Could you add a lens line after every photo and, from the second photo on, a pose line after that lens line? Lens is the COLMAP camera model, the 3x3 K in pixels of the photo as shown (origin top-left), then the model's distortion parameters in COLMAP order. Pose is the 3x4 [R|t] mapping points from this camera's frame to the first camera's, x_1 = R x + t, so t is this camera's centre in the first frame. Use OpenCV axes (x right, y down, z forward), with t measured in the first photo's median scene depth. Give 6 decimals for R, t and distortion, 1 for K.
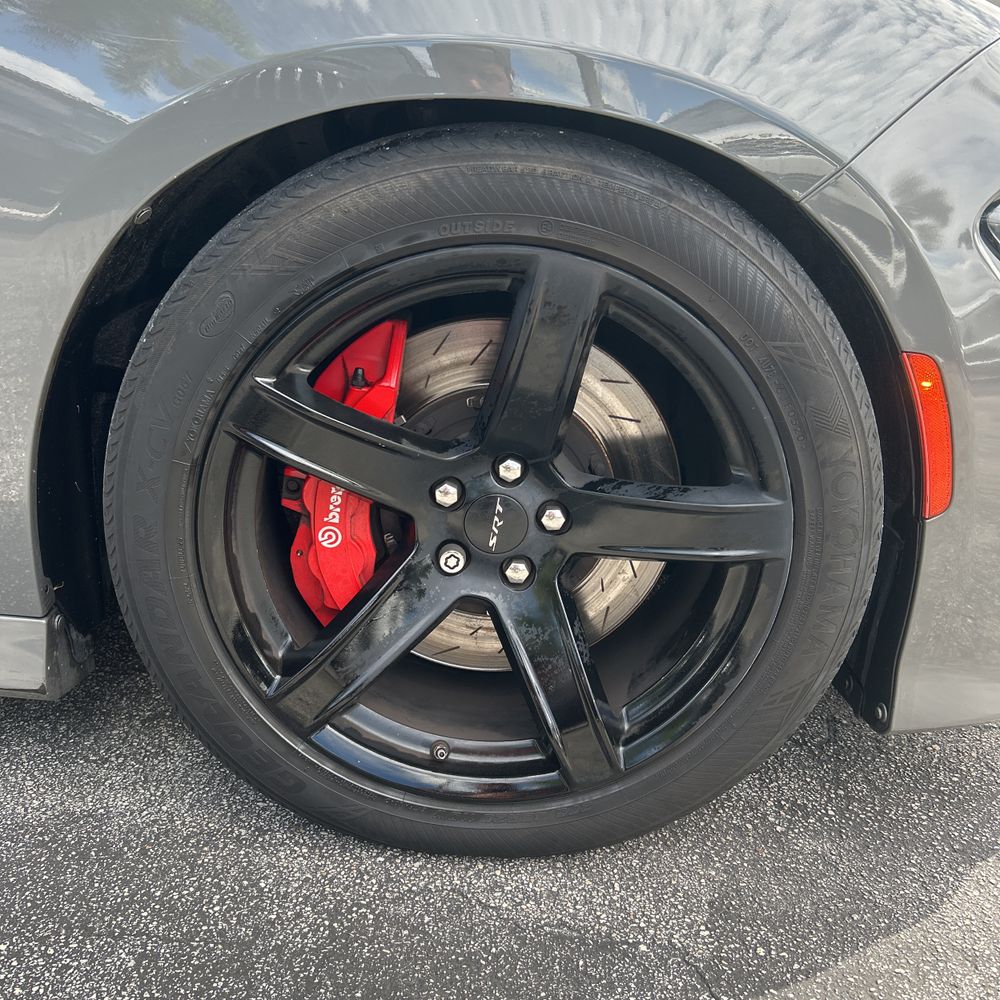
lens RADIAL K [[1001.8, 0, 500.8], [0, 1001.8, 504.9], [0, 0, 1]] dist [0.009683, -0.008329]
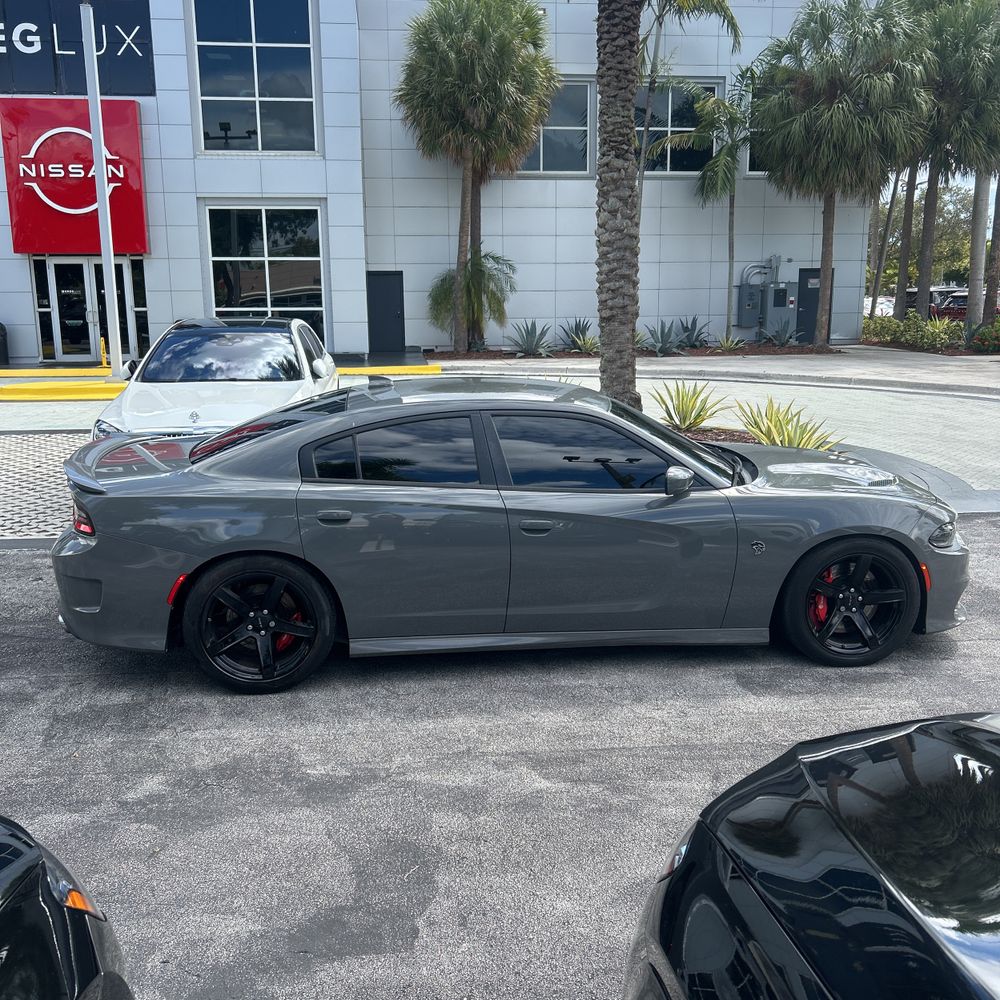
lens RADIAL K [[1009.4, 0, 500.0], [0, 1009.4, 500.0], [0, 0, 1]] dist [0.049425, -0.031049]
pose [[0.991965, -0.098493, 0.079395, -2.270133], [0.108146, 0.985831, -0.128221, -0.019101], [-0.065642, 0.135778, 0.988562, -4.374300]]
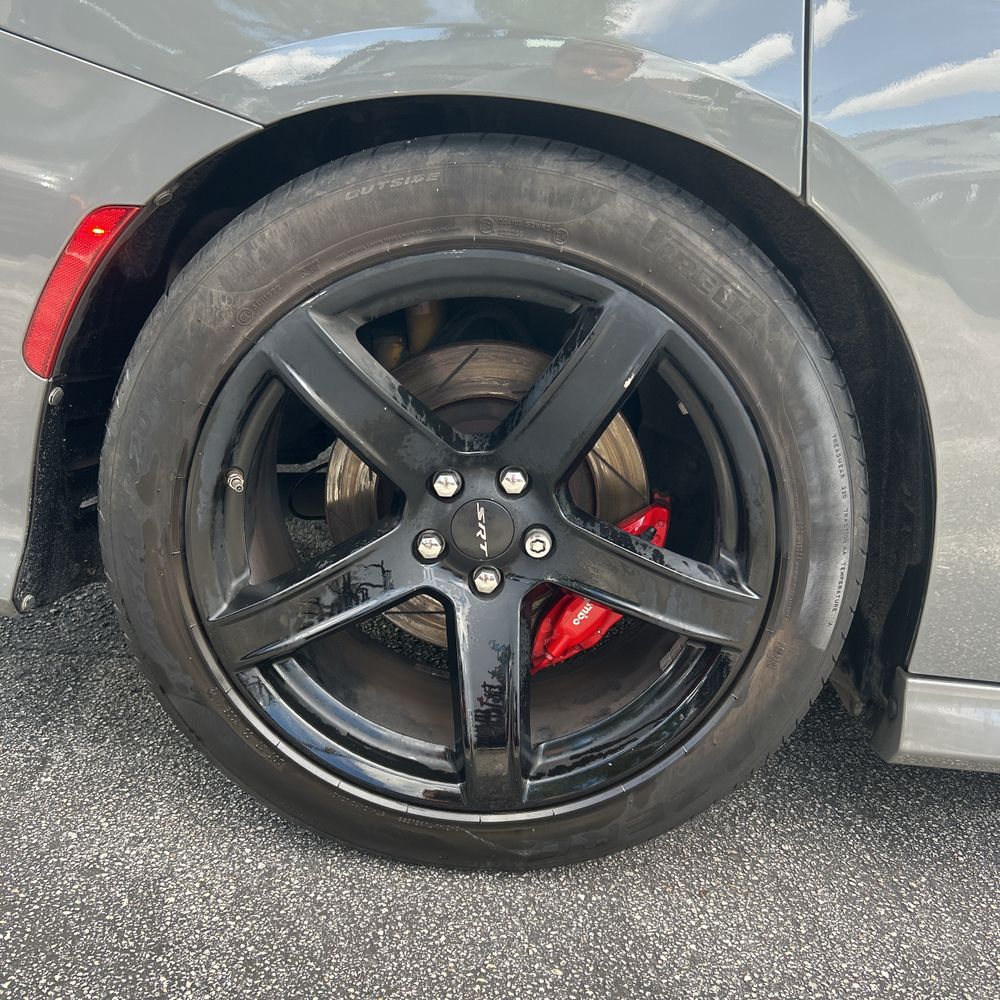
lens RADIAL K [[1022.9, 0, 485.7], [0, 1022.9, 481.0], [0, 0, 1]] dist [0.016190, -0.007951]
pose [[0.995798, 0.029058, -0.086849, -3.032848], [-0.033905, 0.997919, -0.054856, -0.189528], [0.085074, 0.057570, 0.994710, -0.200160]]
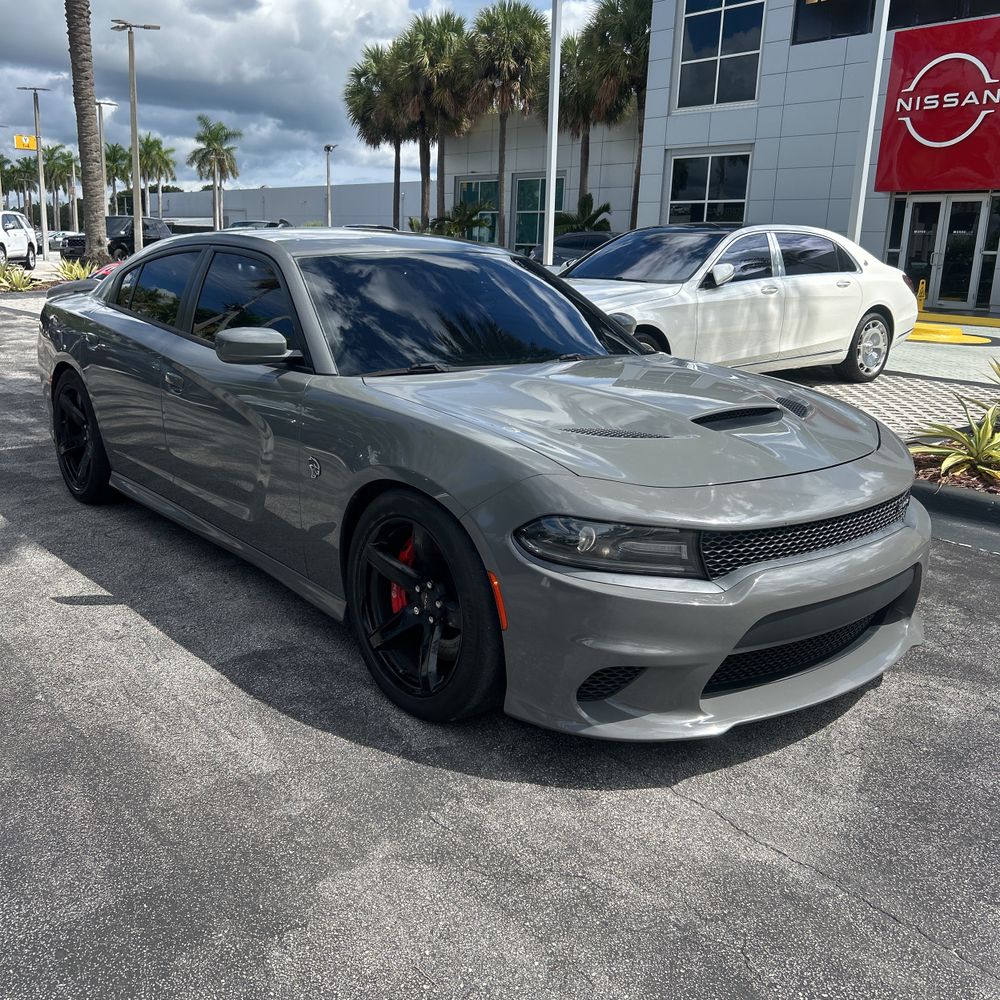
lens RADIAL K [[1022.9, 0, 485.7], [0, 1022.9, 481.0], [0, 0, 1]] dist [0.016190, -0.007951]
pose [[0.622315, 0.124514, -0.772800, 2.540664], [-0.248599, 0.967593, -0.044290, -0.251556], [0.742242, 0.219680, 0.633102, -0.957993]]
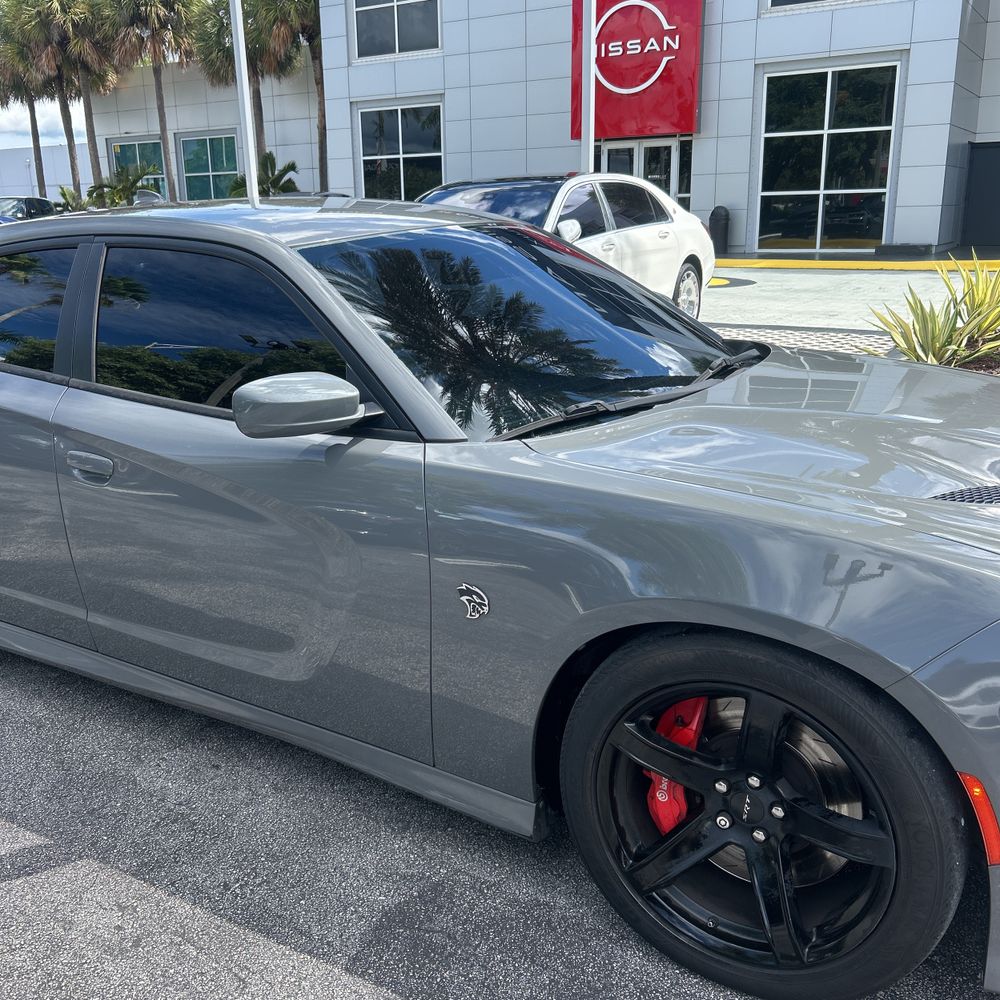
lens RADIAL K [[1022.9, 0, 485.7], [0, 1022.9, 481.0], [0, 0, 1]] dist [0.016190, -0.007951]
pose [[0.839949, 0.053380, -0.540033, 0.598529], [-0.103395, 0.992662, -0.062698, -0.424021], [0.532724, 0.108500, 0.839305, -0.956655]]
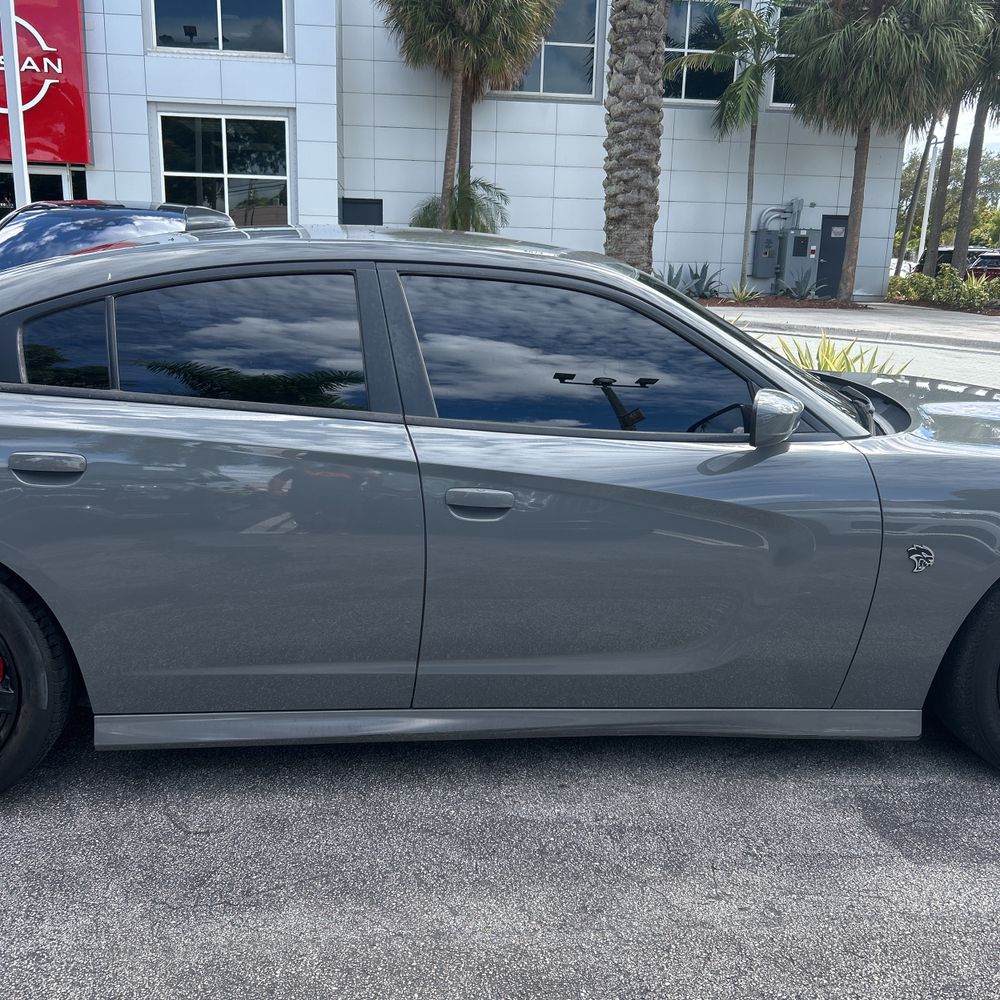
lens RADIAL K [[1017.5, 0, 498.5], [0, 1017.5, 495.2], [0, 0, 1]] dist [0.008886, 0.030088]
pose [[0.994179, -0.065535, 0.085513, -1.860442], [0.073548, 0.992834, -0.094186, -0.300246], [-0.078728, 0.099928, 0.991875, -1.798163]]
